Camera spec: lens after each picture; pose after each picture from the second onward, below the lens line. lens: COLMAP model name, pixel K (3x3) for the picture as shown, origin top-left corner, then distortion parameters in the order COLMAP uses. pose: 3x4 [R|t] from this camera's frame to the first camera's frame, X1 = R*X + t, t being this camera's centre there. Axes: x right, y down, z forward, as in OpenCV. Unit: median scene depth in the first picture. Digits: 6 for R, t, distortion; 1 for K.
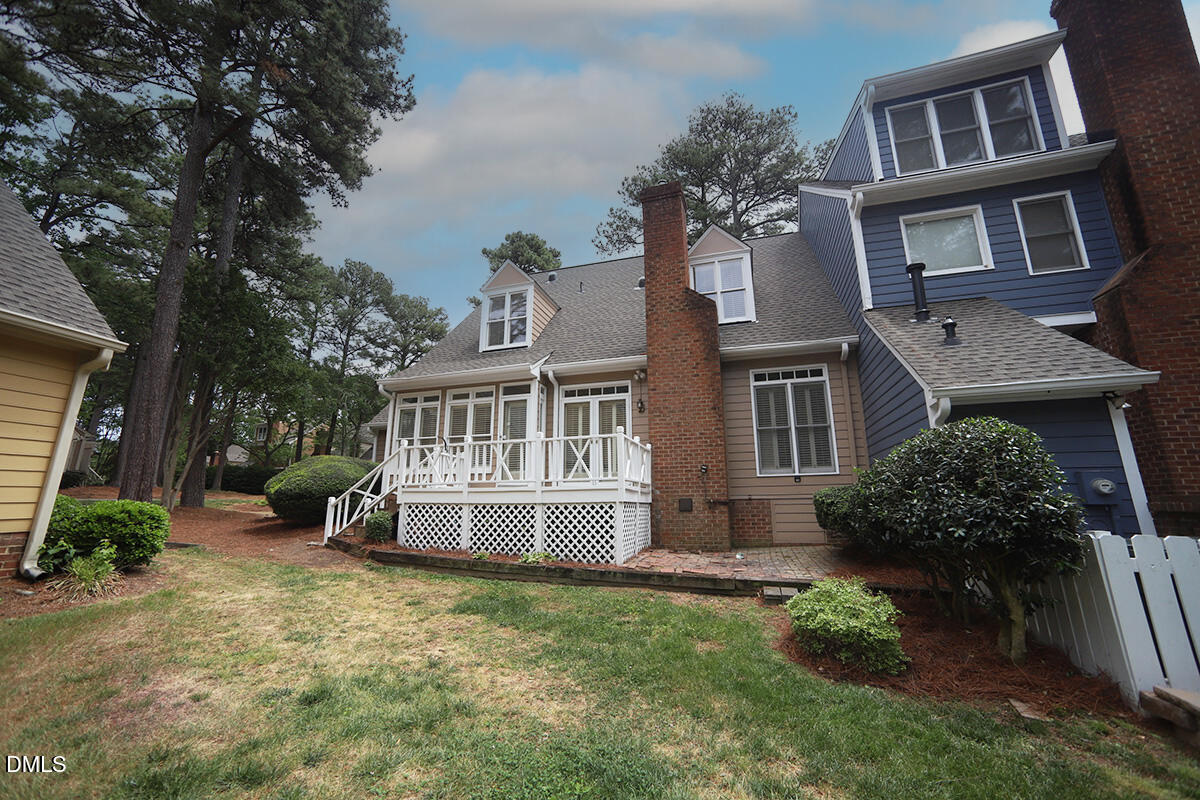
lens RADIAL K [[477.6, 0, 600.0], [0, 477.6, 400.0], [0, 0, 1]] dist [-0.068129, 0.032468]
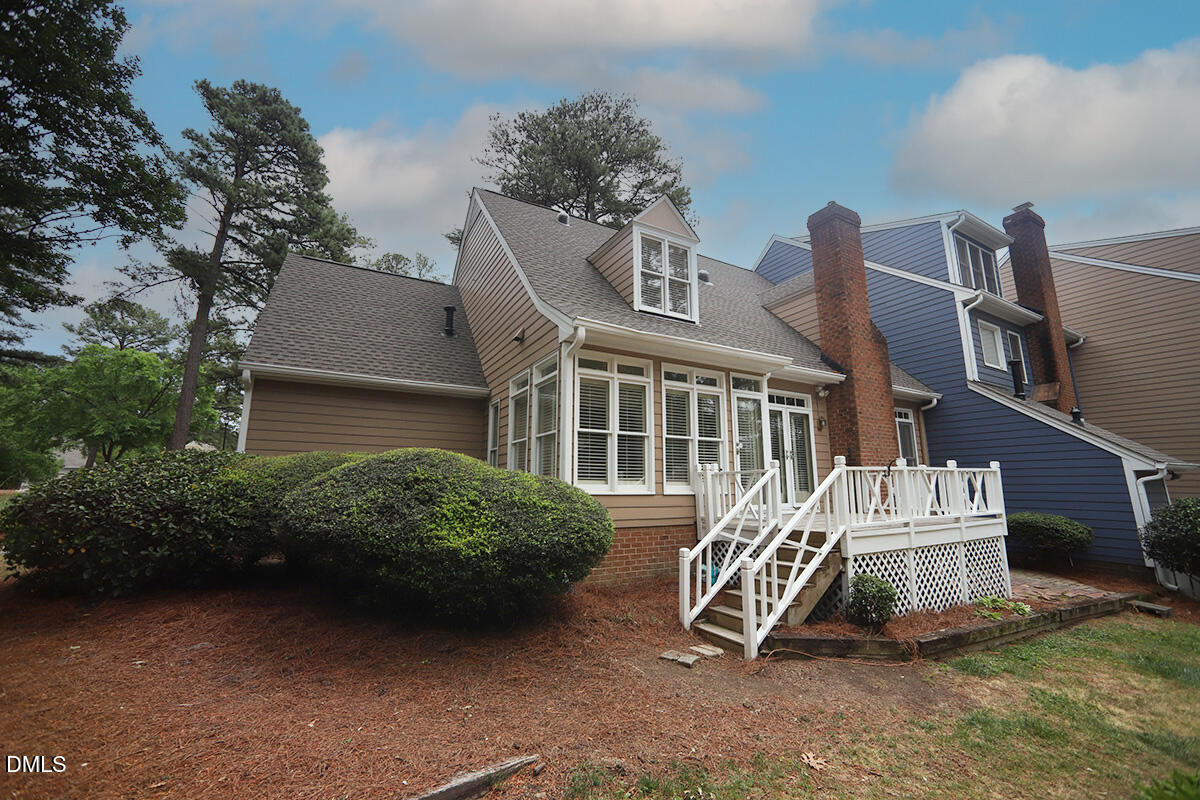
lens RADIAL K [[477.6, 0, 600.0], [0, 477.6, 400.0], [0, 0, 1]] dist [-0.068129, 0.032468]
pose [[0.687081, 0.138377, 0.713282, -0.874644], [-0.165112, 0.985749, -0.032188, 0.066331], [-0.707571, -0.095656, 0.700138, 0.629648]]
